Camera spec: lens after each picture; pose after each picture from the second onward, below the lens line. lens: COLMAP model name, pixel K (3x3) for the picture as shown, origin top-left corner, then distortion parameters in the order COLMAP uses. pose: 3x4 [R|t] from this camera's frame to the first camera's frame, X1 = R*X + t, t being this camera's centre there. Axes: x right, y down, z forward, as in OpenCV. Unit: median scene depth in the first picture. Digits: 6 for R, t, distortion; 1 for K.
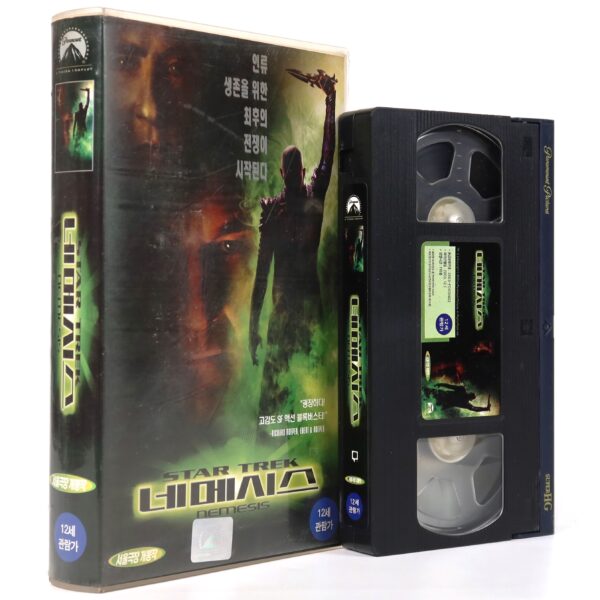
lens RADIAL K [[527.4, 0, 299.7], [0, 527.4, 298.0], [0, 0, 1]] dist [0.000734, -0.001044]
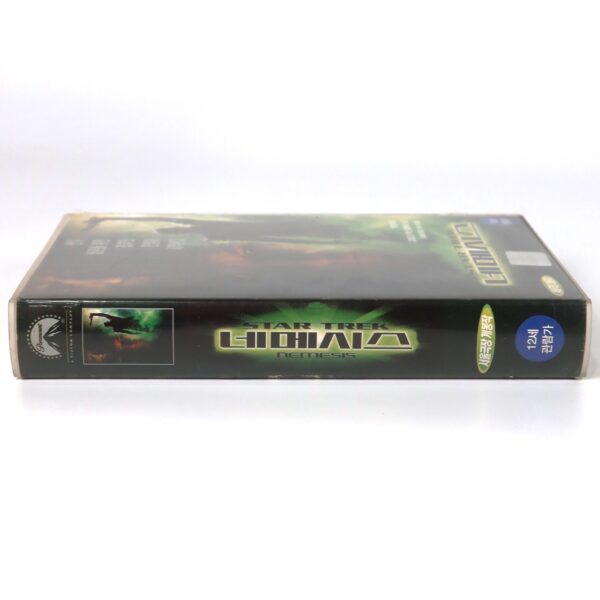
lens RADIAL K [[484.2, 0, 299.5], [0, 484.2, 300.1], [0, 0, 1]] dist [0.009195, -0.010492]
pose [[-0.013089, -0.986911, 0.160733, -0.379587], [0.999859, -0.011228, 0.012478, -0.009566], [-0.010510, 0.160874, 0.986919, 0.063465]]
